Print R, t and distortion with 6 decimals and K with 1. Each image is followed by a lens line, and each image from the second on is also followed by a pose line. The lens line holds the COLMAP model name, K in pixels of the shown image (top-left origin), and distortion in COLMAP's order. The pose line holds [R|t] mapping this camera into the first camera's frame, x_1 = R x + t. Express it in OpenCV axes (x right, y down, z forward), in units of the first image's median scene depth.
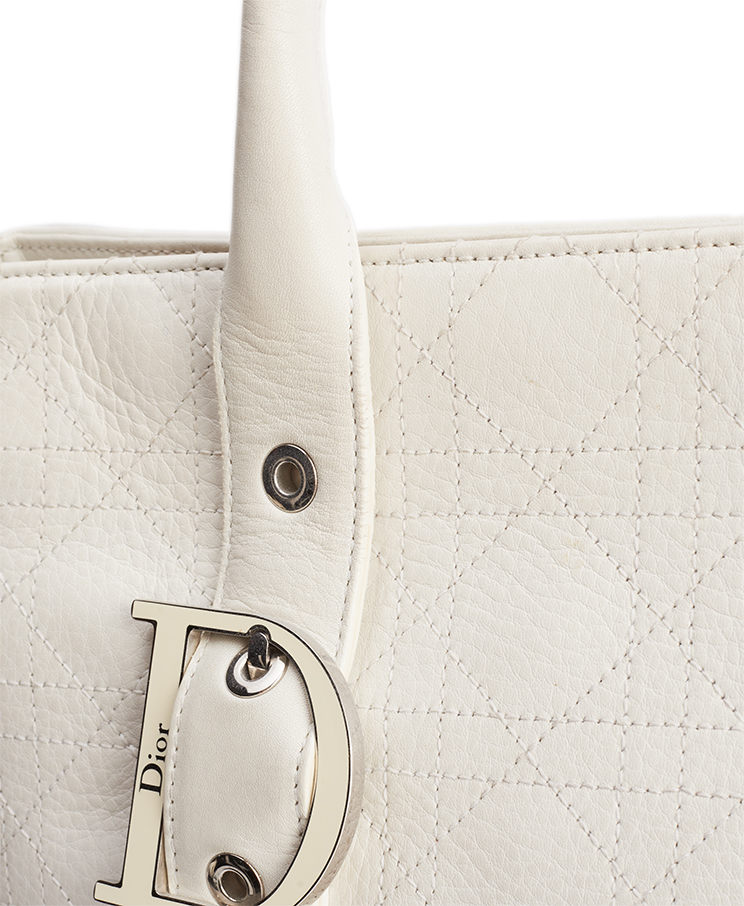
lens RADIAL K [[2772.9, 0, 372.0], [0, 2772.9, 453.0], [0, 0, 1]] dist [-0.179047, -1.585490]
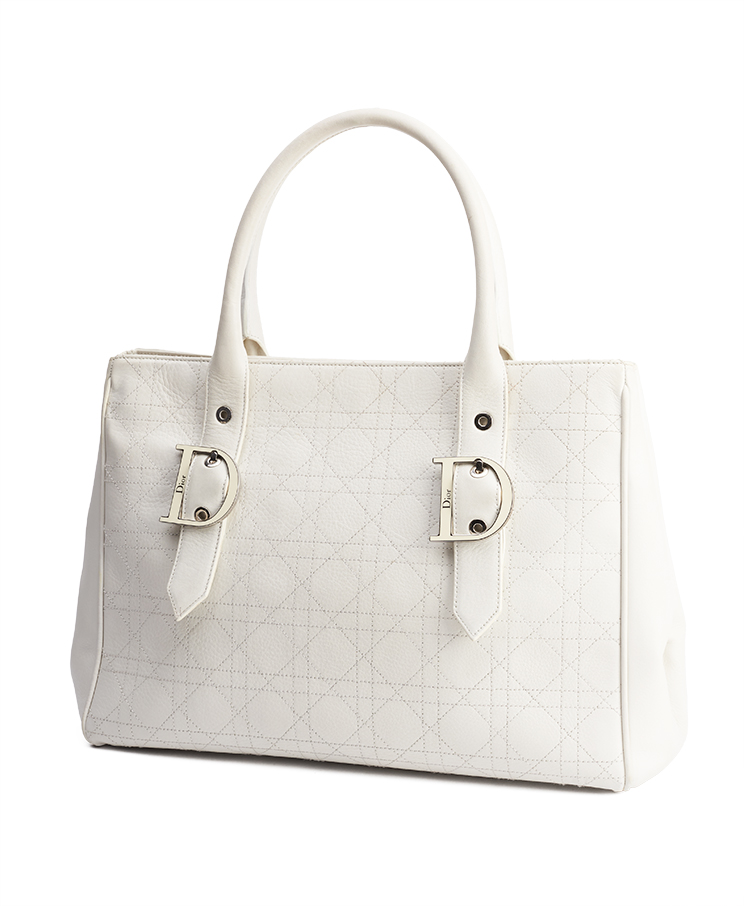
lens RADIAL K [[2412.7, 0, 372.0], [0, 2412.7, 453.0], [0, 0, 1]] dist [-0.154128, -0.142020]
pose [[0.975688, 0.101240, 0.194380, -0.491735], [-0.084974, 0.992284, -0.090289, 0.358796], [-0.202021, 0.071577, 0.976762, -2.417022]]
